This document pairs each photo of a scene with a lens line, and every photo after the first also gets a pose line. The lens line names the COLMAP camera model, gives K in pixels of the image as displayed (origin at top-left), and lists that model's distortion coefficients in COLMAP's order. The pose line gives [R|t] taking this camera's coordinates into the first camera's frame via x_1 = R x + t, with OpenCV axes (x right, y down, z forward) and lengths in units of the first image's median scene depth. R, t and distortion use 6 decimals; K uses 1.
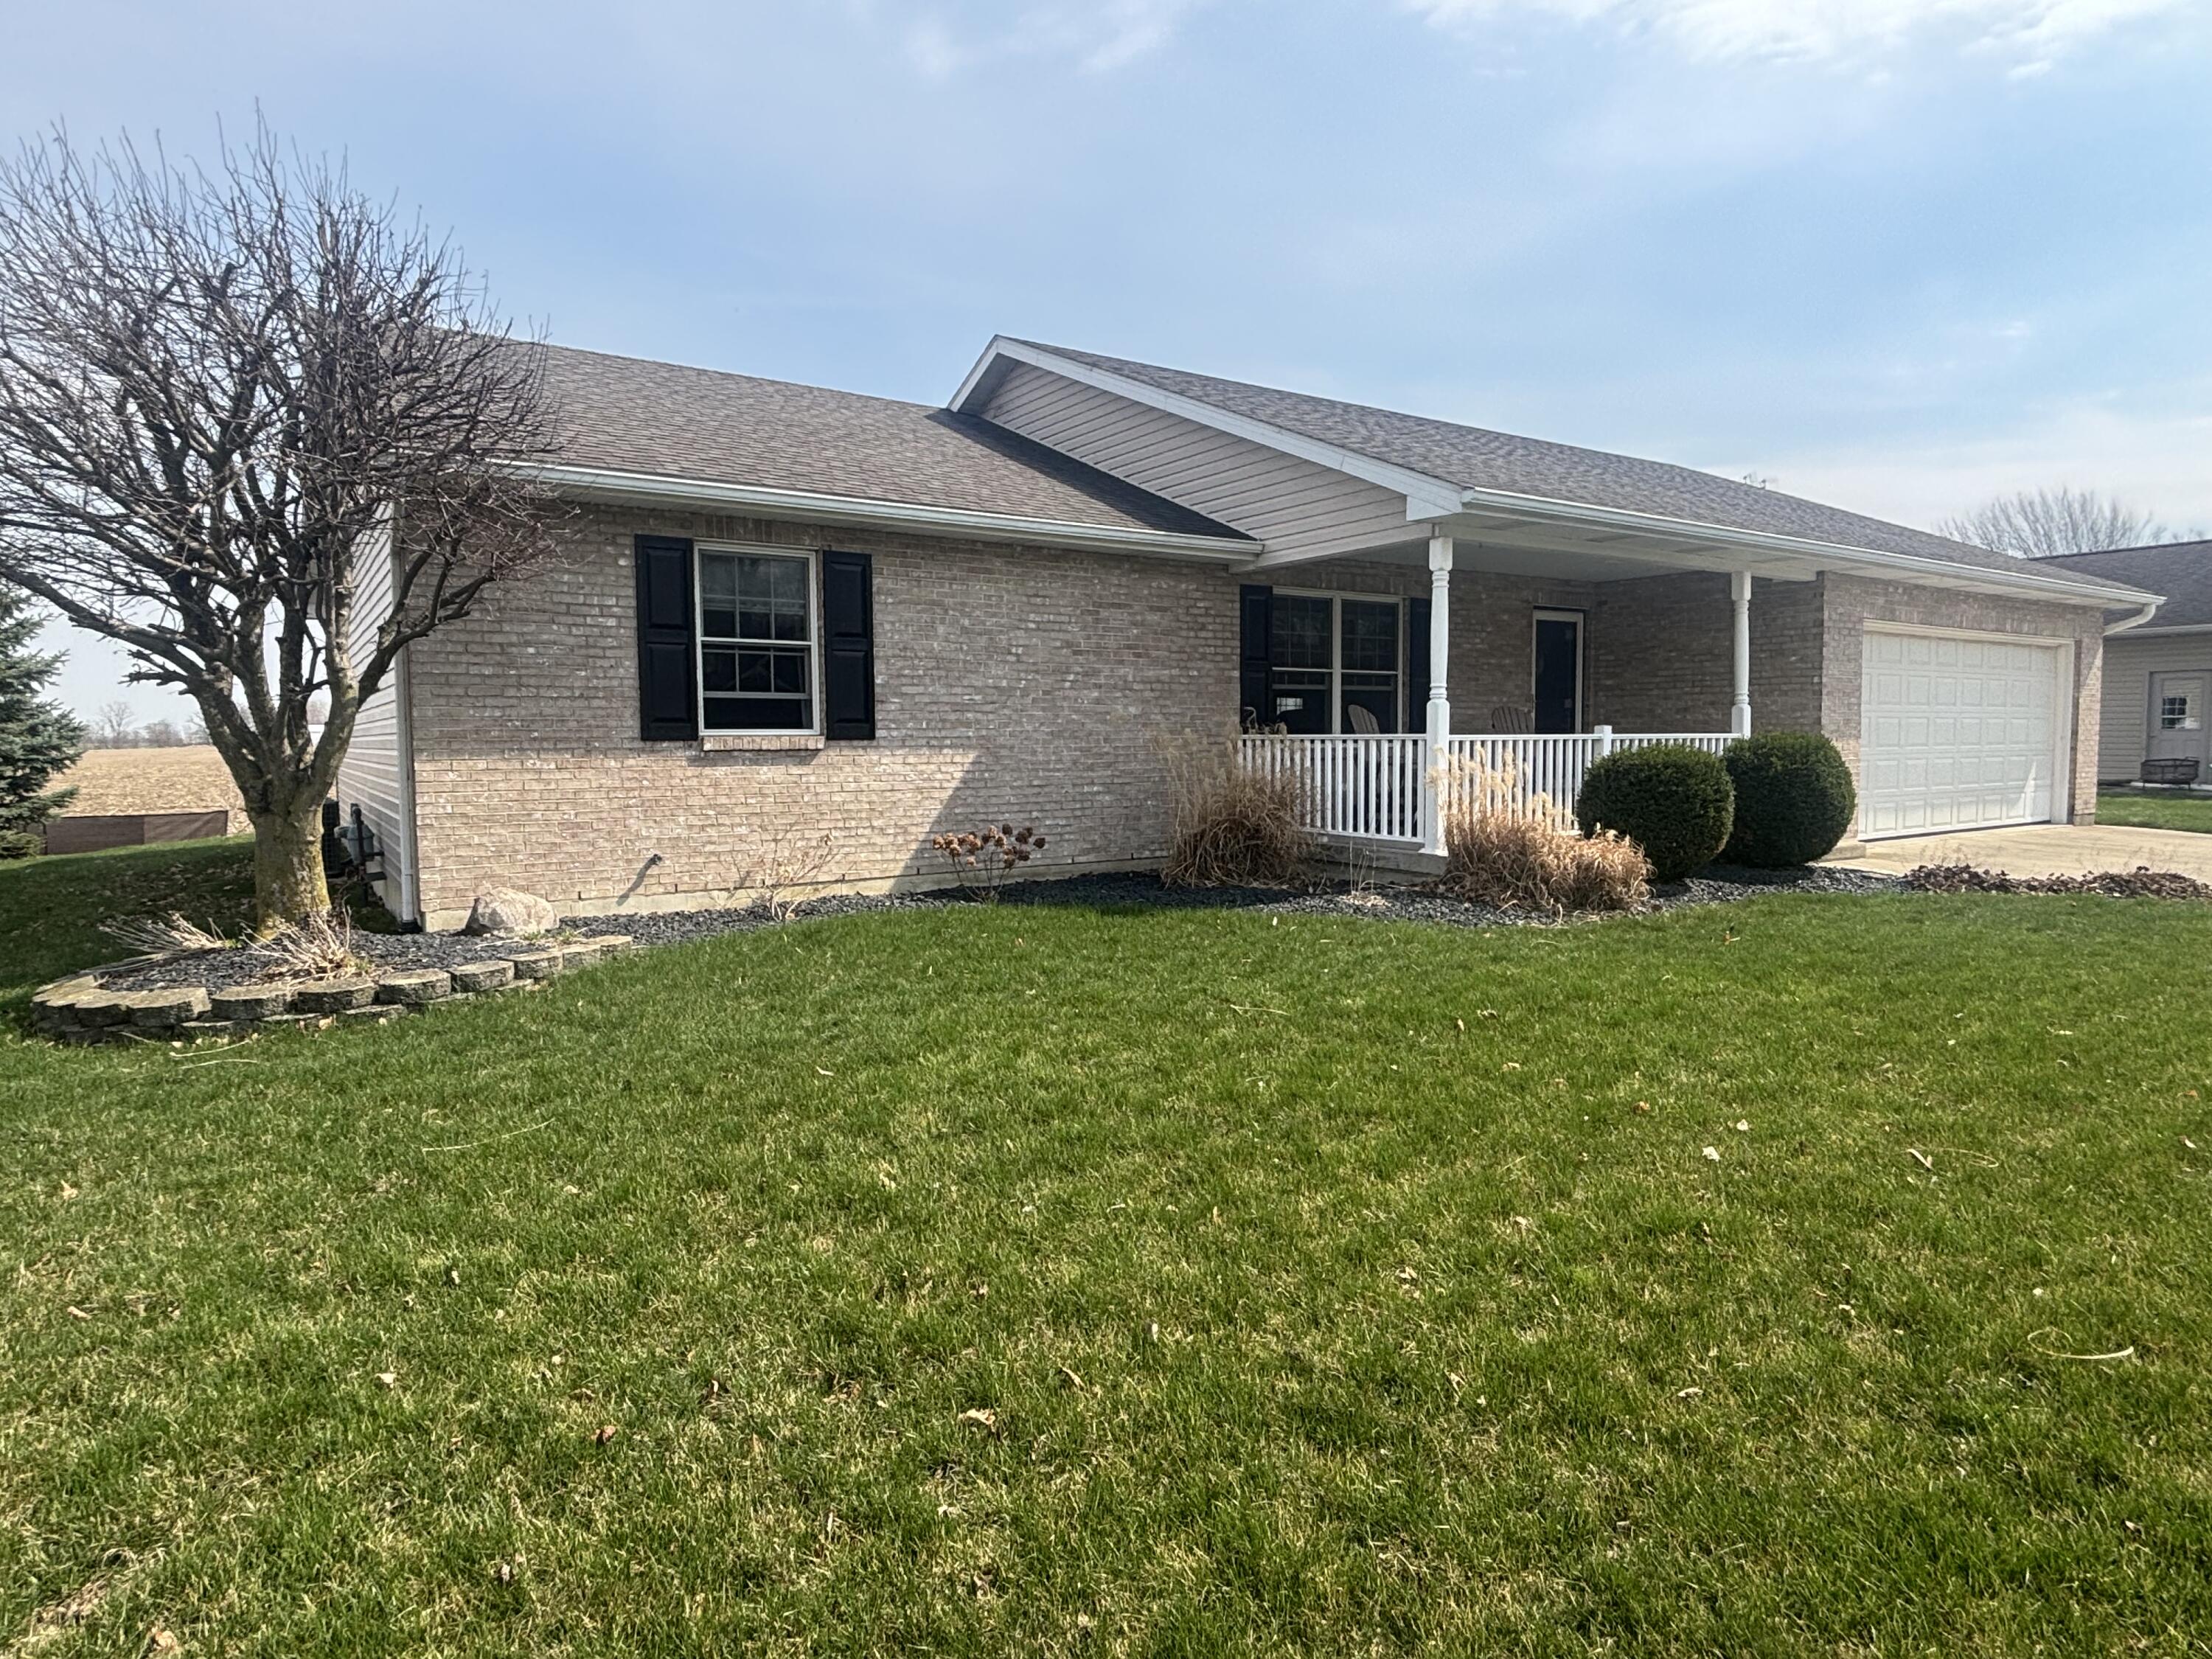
lens RADIAL K [[1255.7, 0, 1106.0], [0, 1255.7, 817.9], [0, 0, 1]] dist [0.004096, -0.010140]
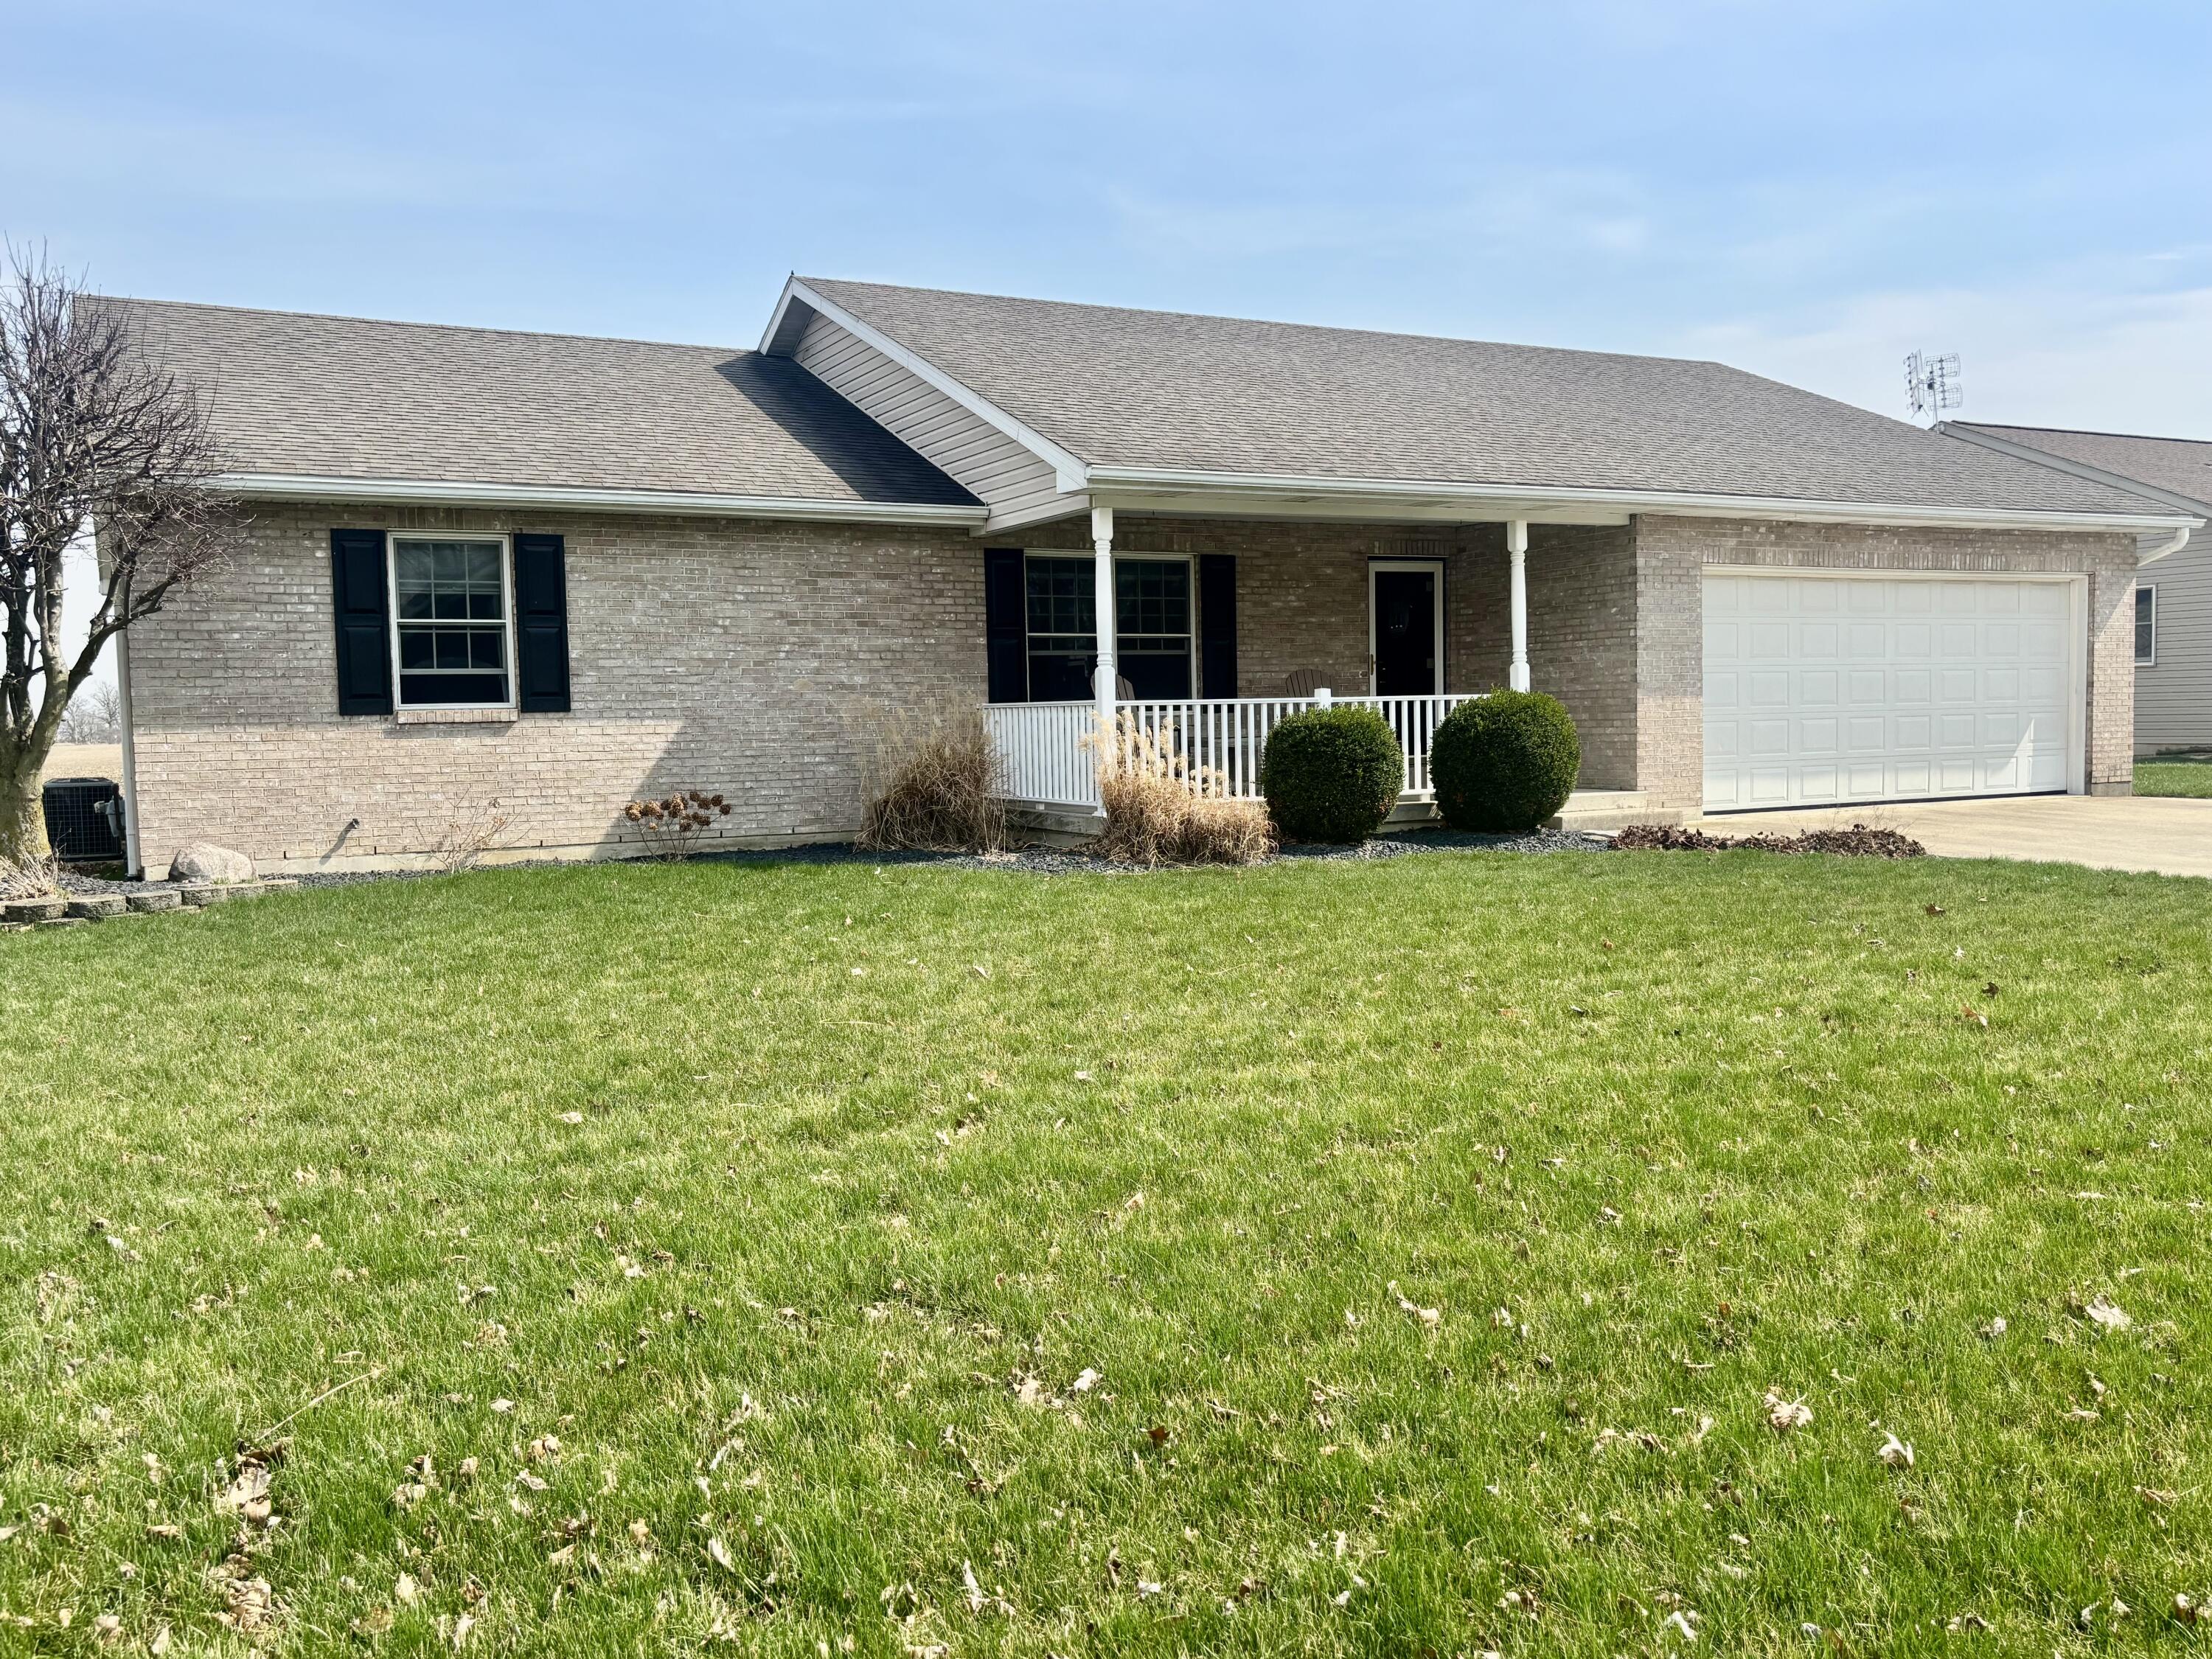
lens RADIAL K [[1811.3, 0, 1098.2], [0, 1811.3, 842.4], [0, 0, 1]] dist [0.013526, 0.017582]
pose [[0.994069, -0.006532, -0.108558, 0.430420], [0.007187, 0.999958, 0.005637, 0.042763], [0.108517, -0.006384, 0.994074, -0.475381]]
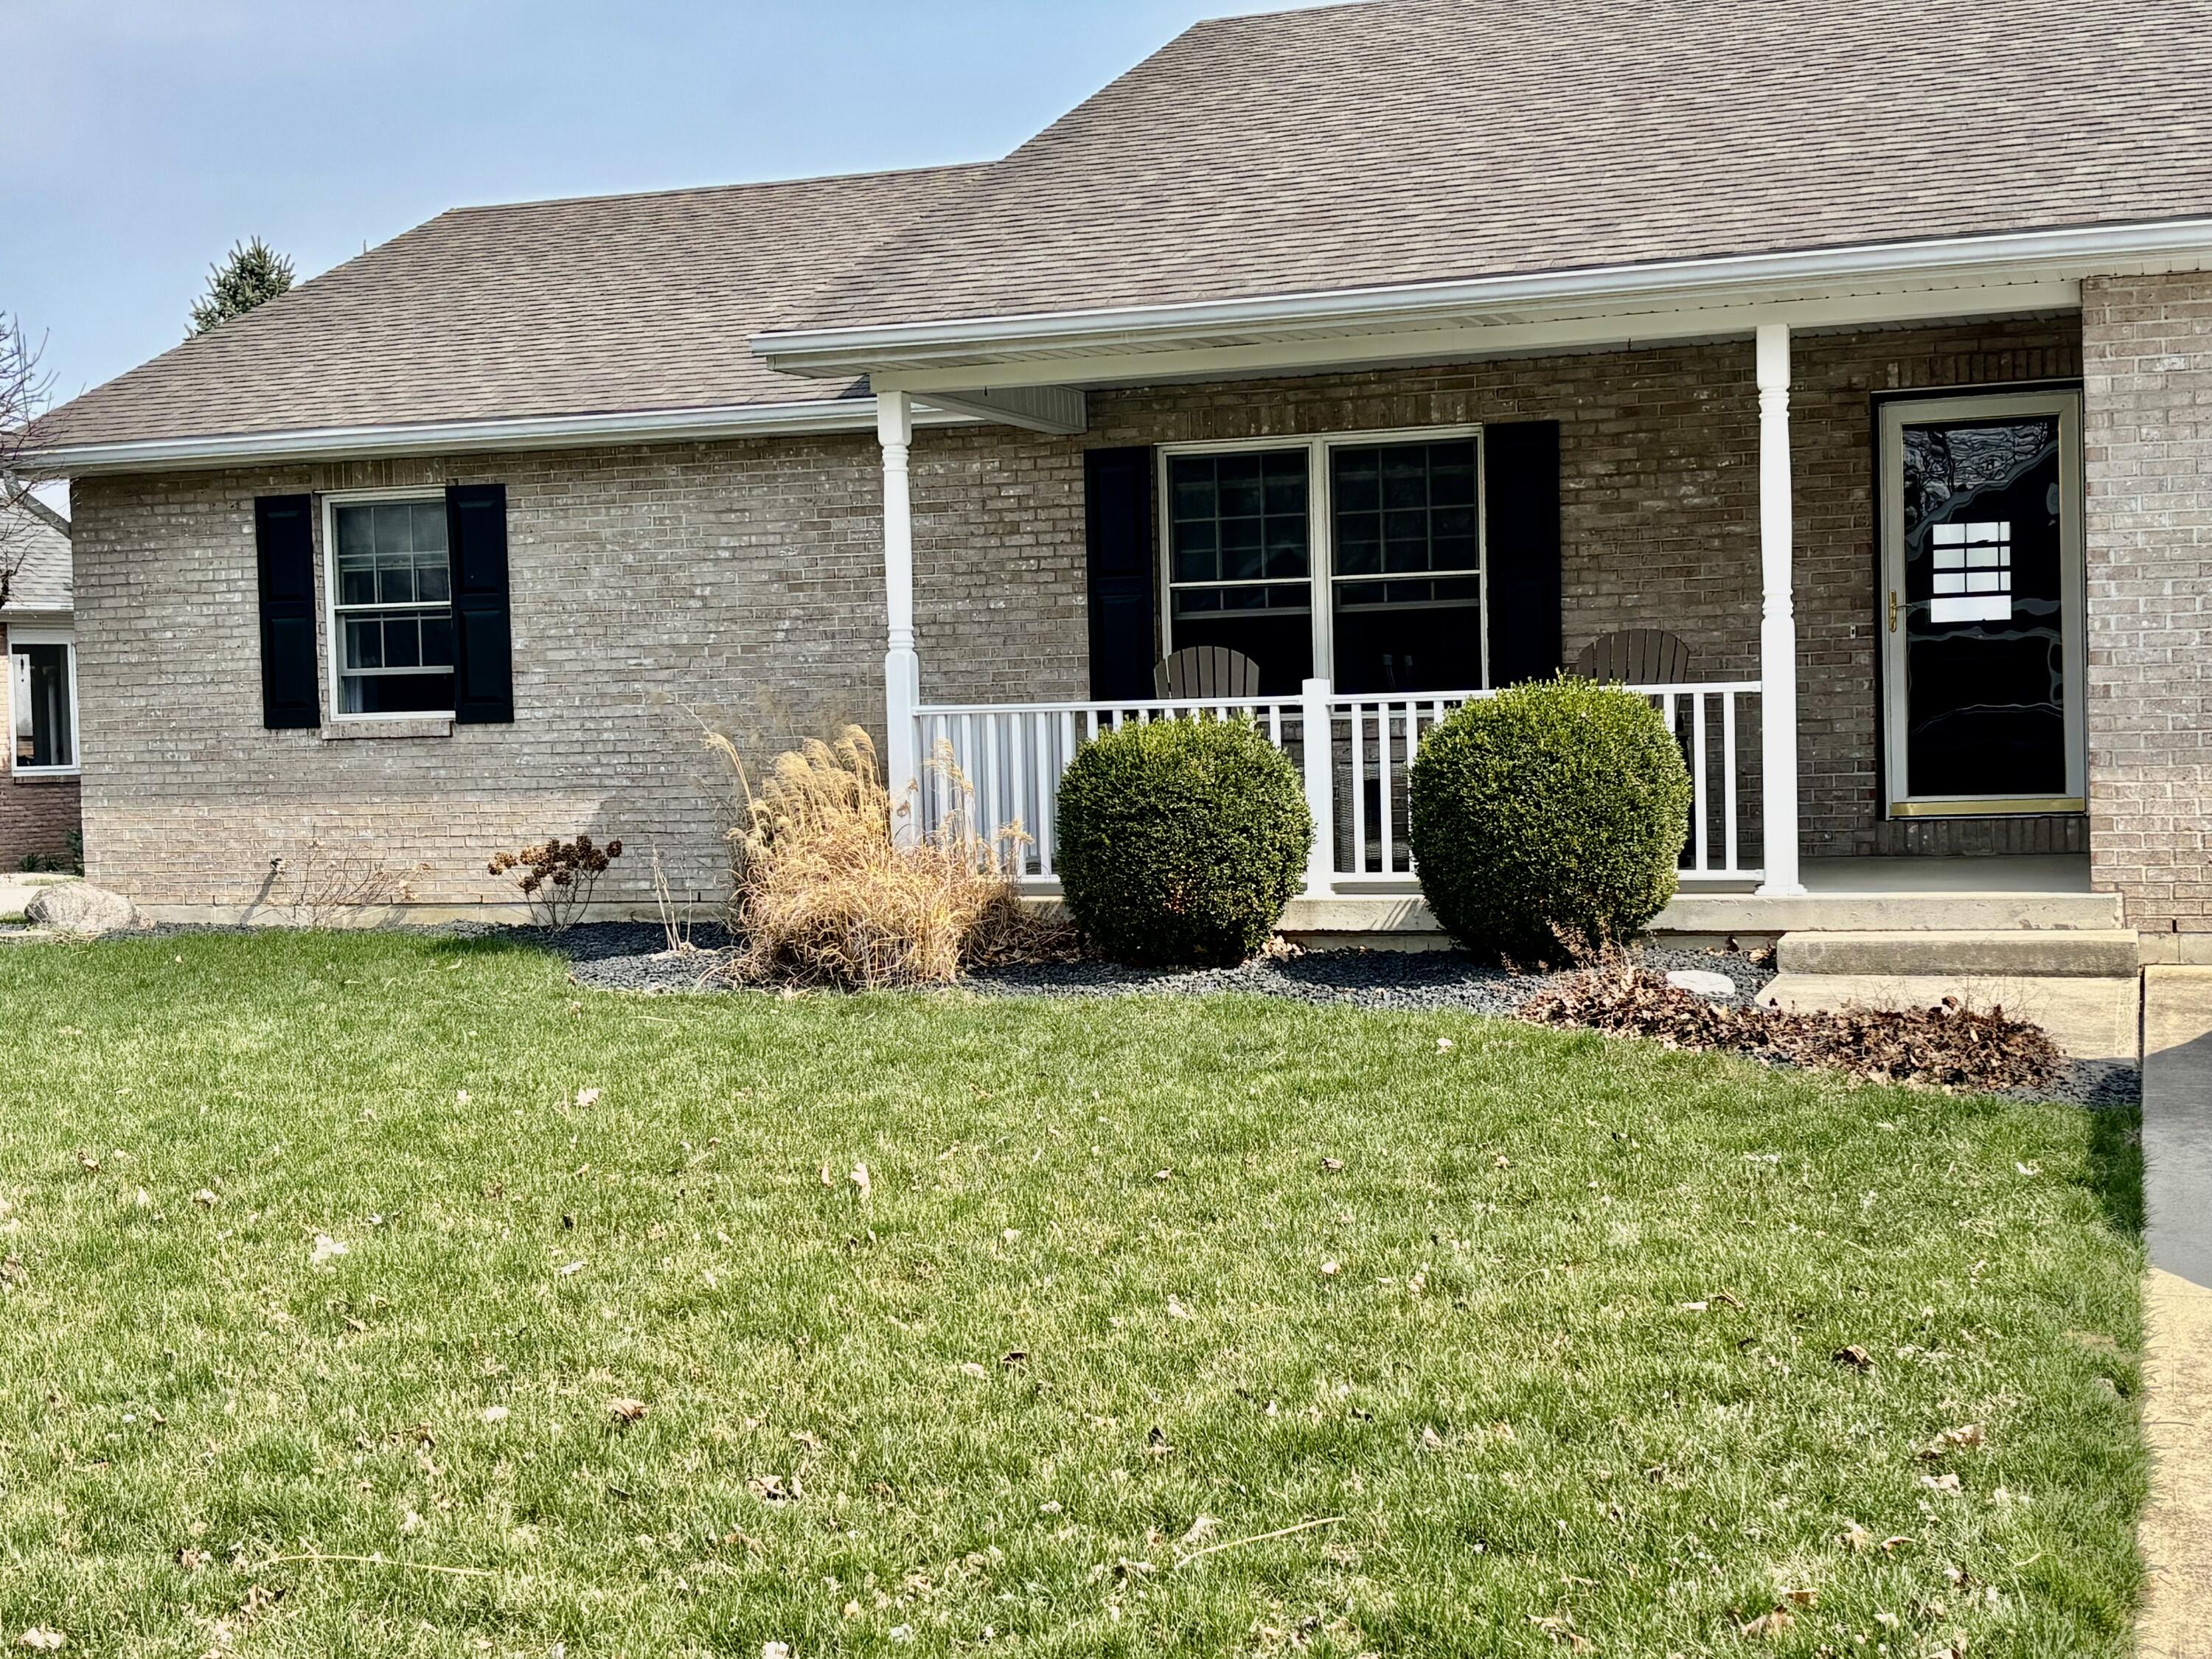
lens RADIAL K [[3017.6, 0, 1111.8], [0, 3017.6, 824.4], [0, 0, 1]] dist [0.121649, 0.000000]
pose [[0.583354, 0.020695, -0.811954, 1.594166], [-0.025569, 0.999648, 0.007109, -0.023074], [0.811816, 0.016614, 0.583678, 0.217765]]
